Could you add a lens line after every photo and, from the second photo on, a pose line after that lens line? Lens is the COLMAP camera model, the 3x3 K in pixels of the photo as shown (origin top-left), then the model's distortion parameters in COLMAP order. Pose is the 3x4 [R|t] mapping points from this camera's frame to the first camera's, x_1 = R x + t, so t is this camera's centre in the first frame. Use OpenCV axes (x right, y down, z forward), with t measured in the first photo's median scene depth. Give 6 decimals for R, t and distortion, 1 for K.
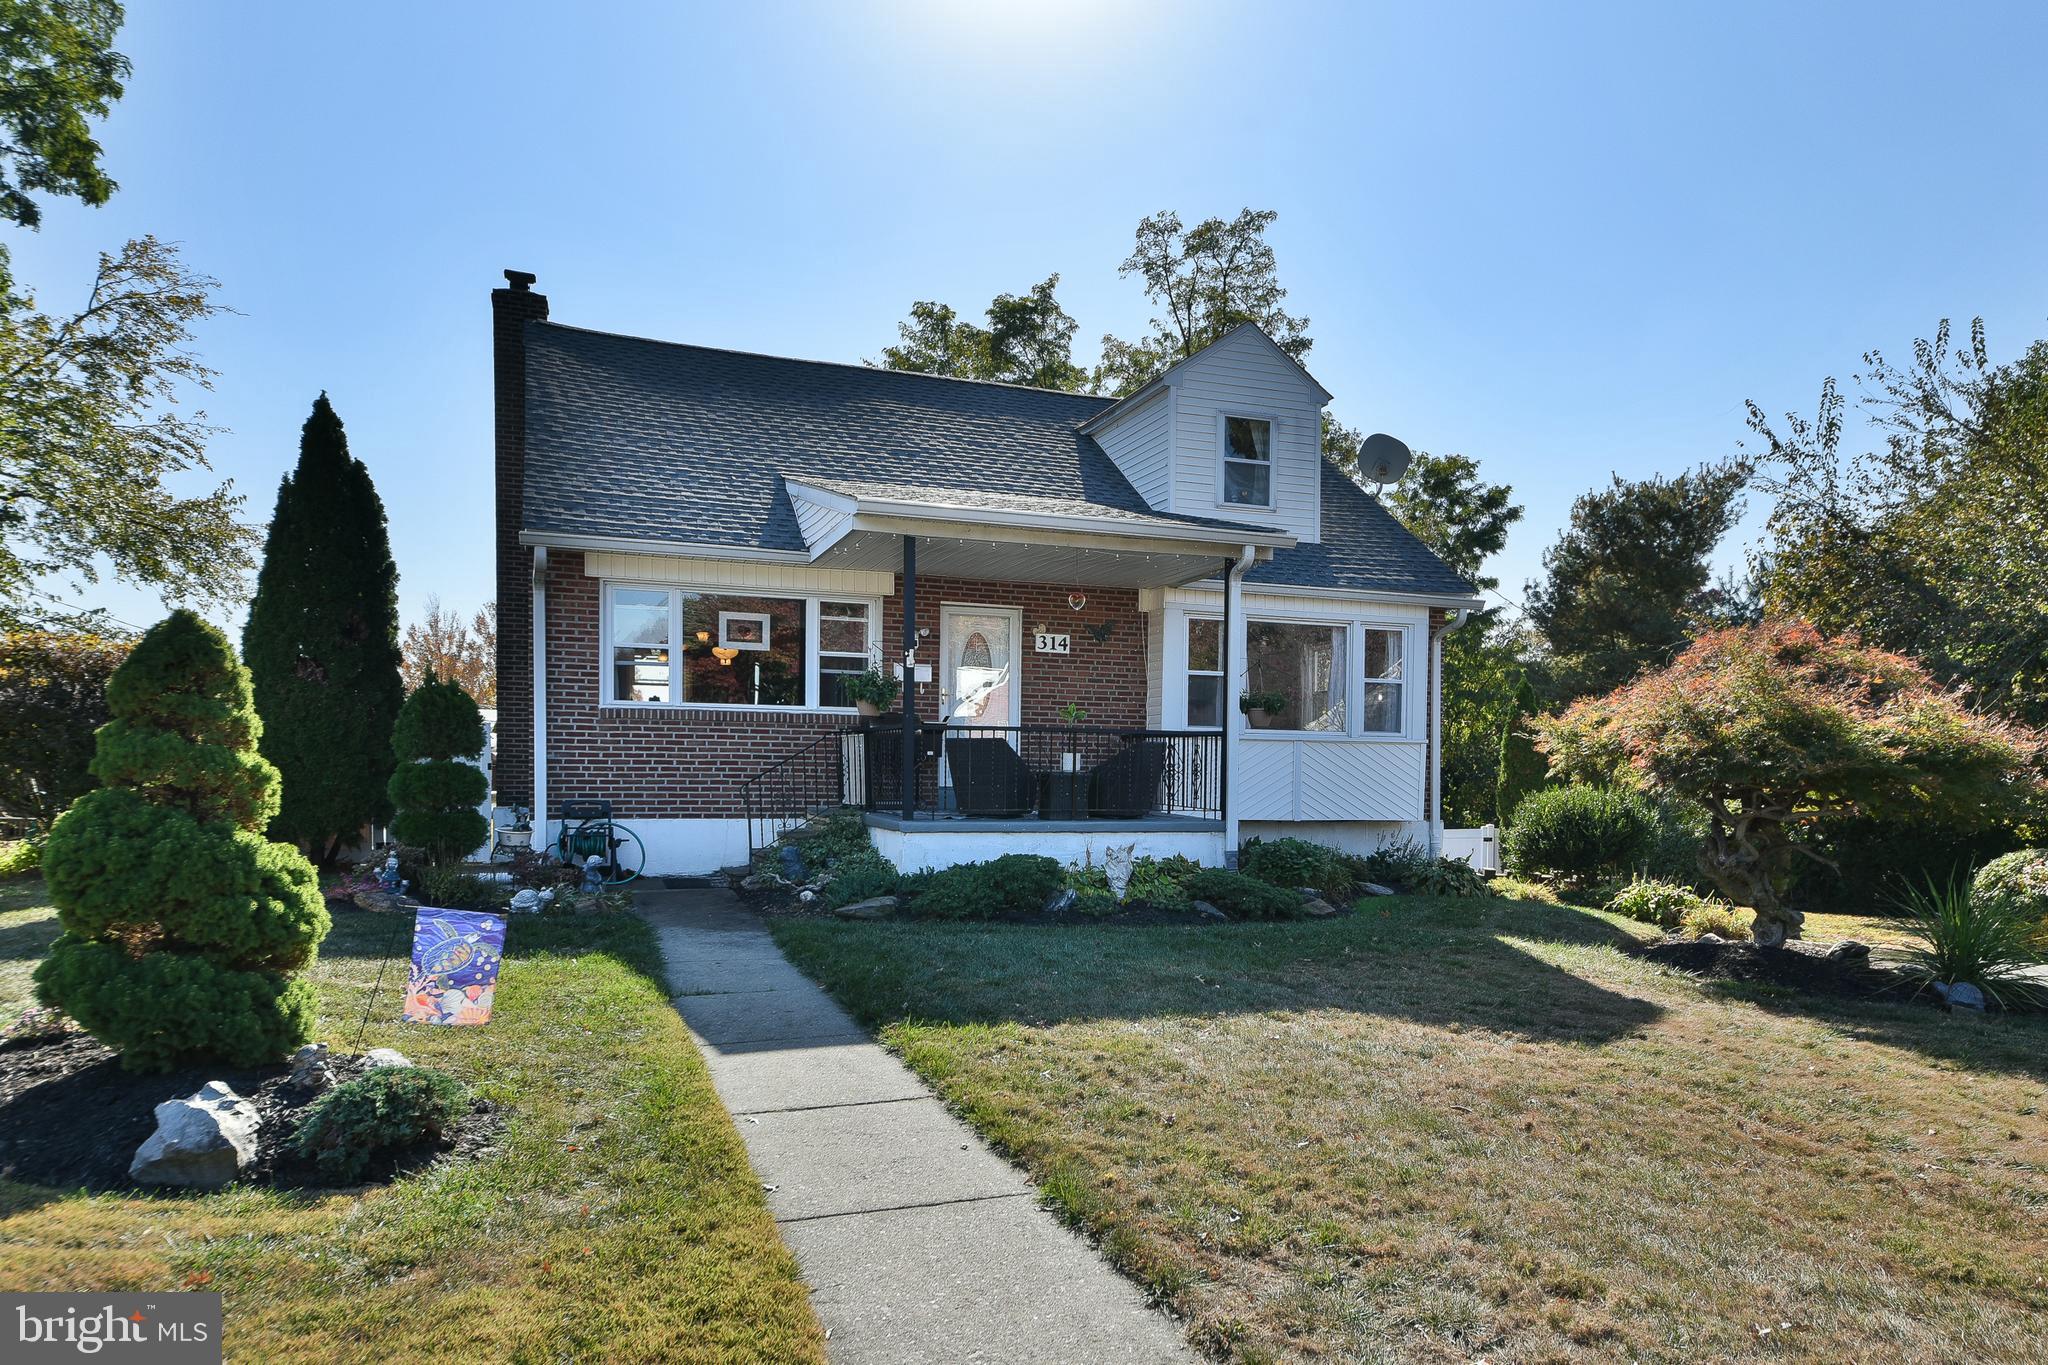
lens RADIAL K [[1319.1, 0, 1026.4], [0, 1319.1, 753.7], [0, 0, 1]] dist [0.076485, -0.057432]
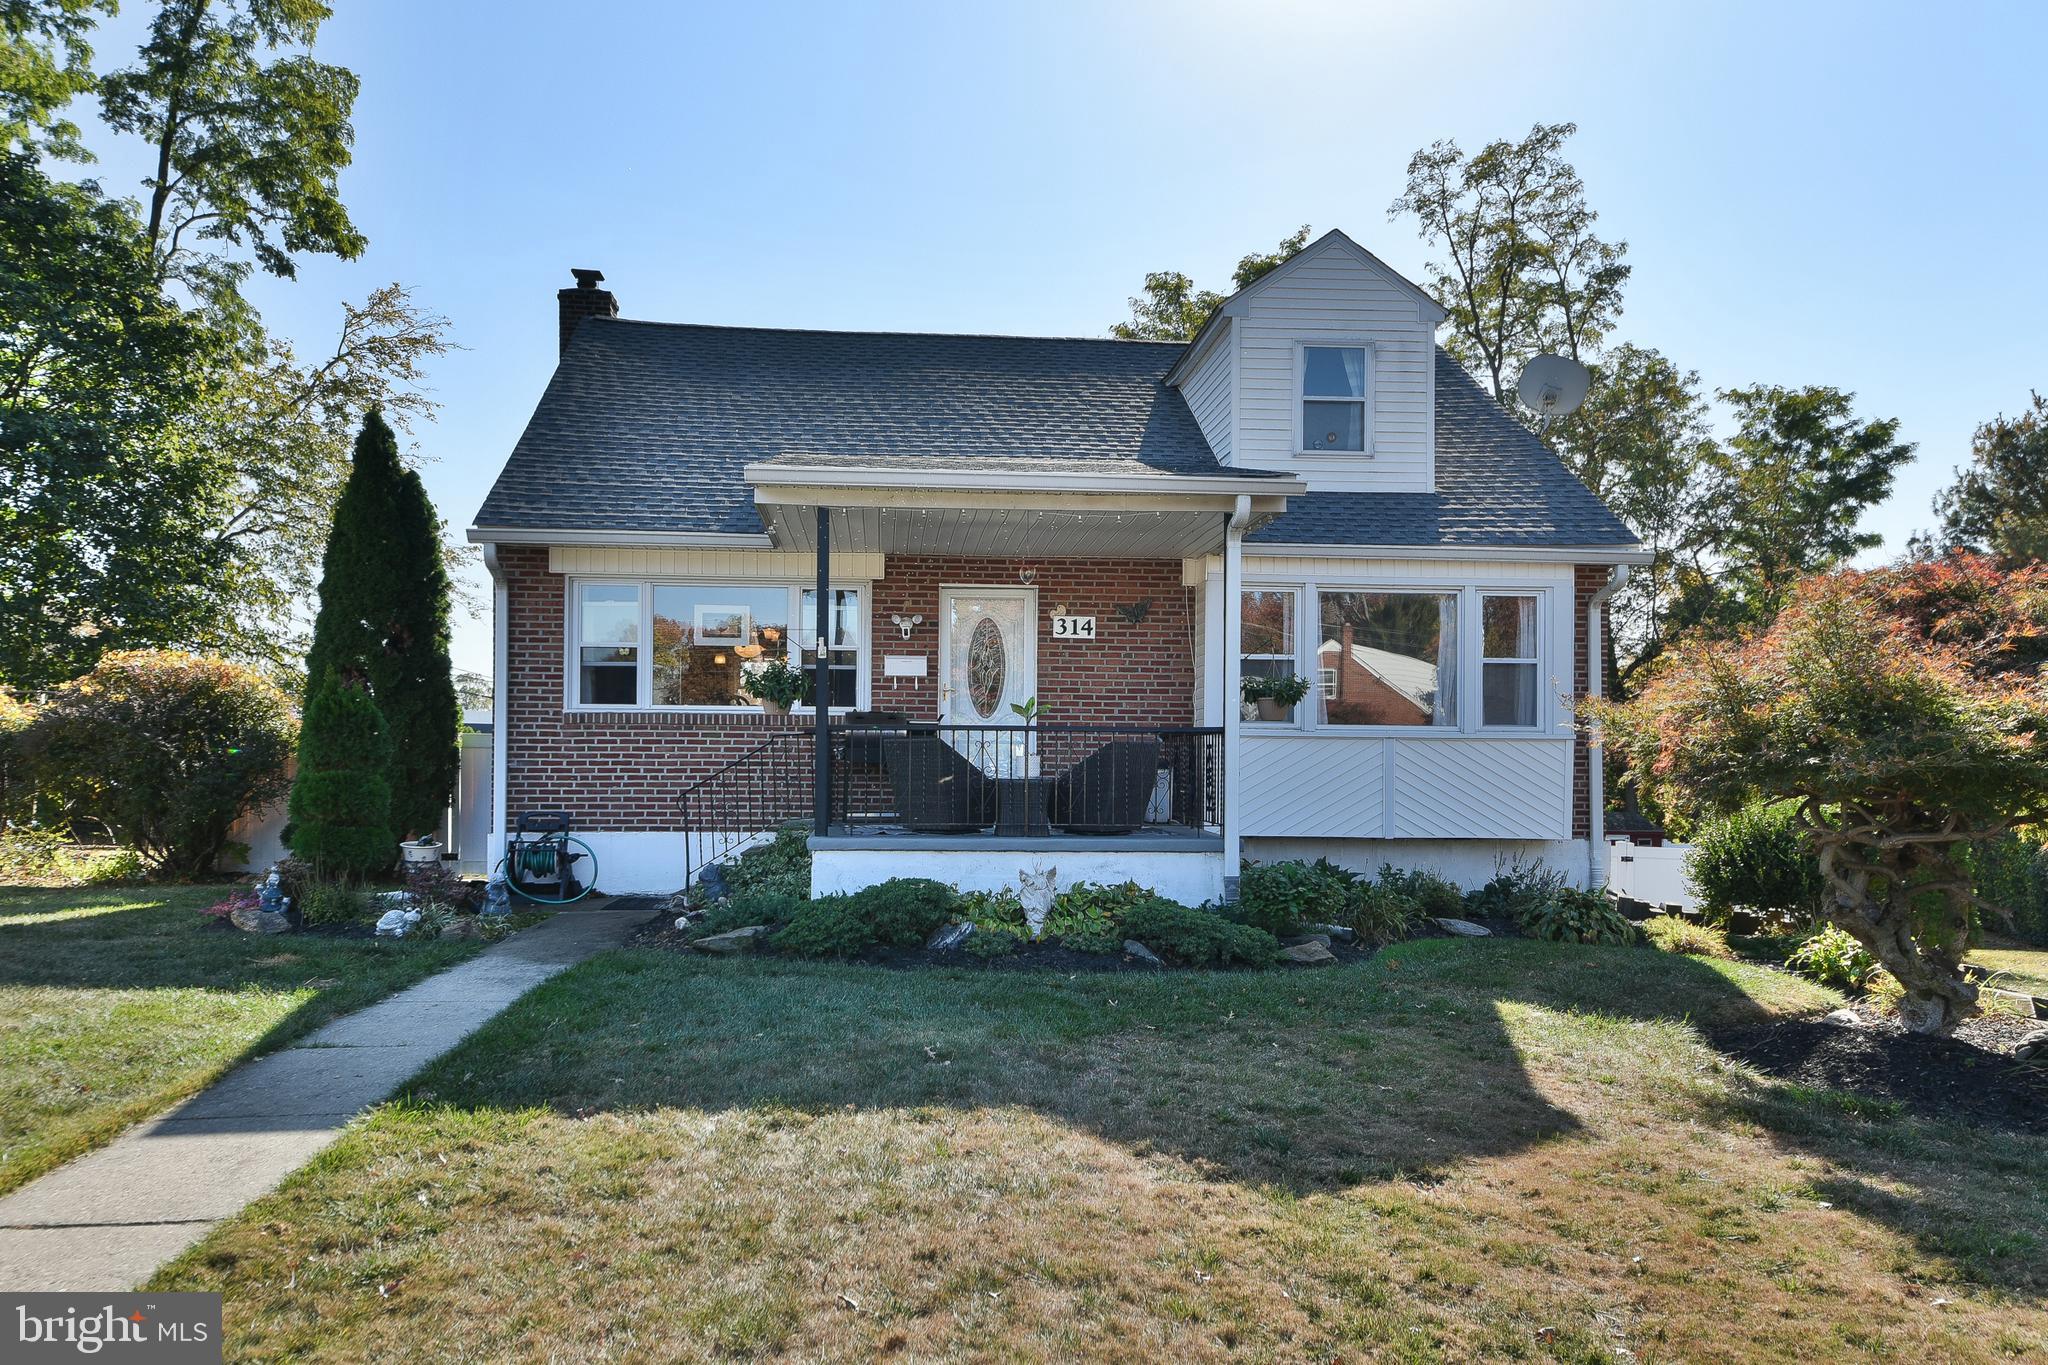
lens RADIAL K [[1386.0, 0, 973.9], [0, 1386.0, 714.9], [0, 0, 1]] dist [0.075967, -0.052079]
pose [[0.962262, -0.017489, -0.271562, 0.194697], [0.008715, 0.999401, -0.033483, 0.002187], [0.271985, 0.029852, 0.961838, 0.120663]]
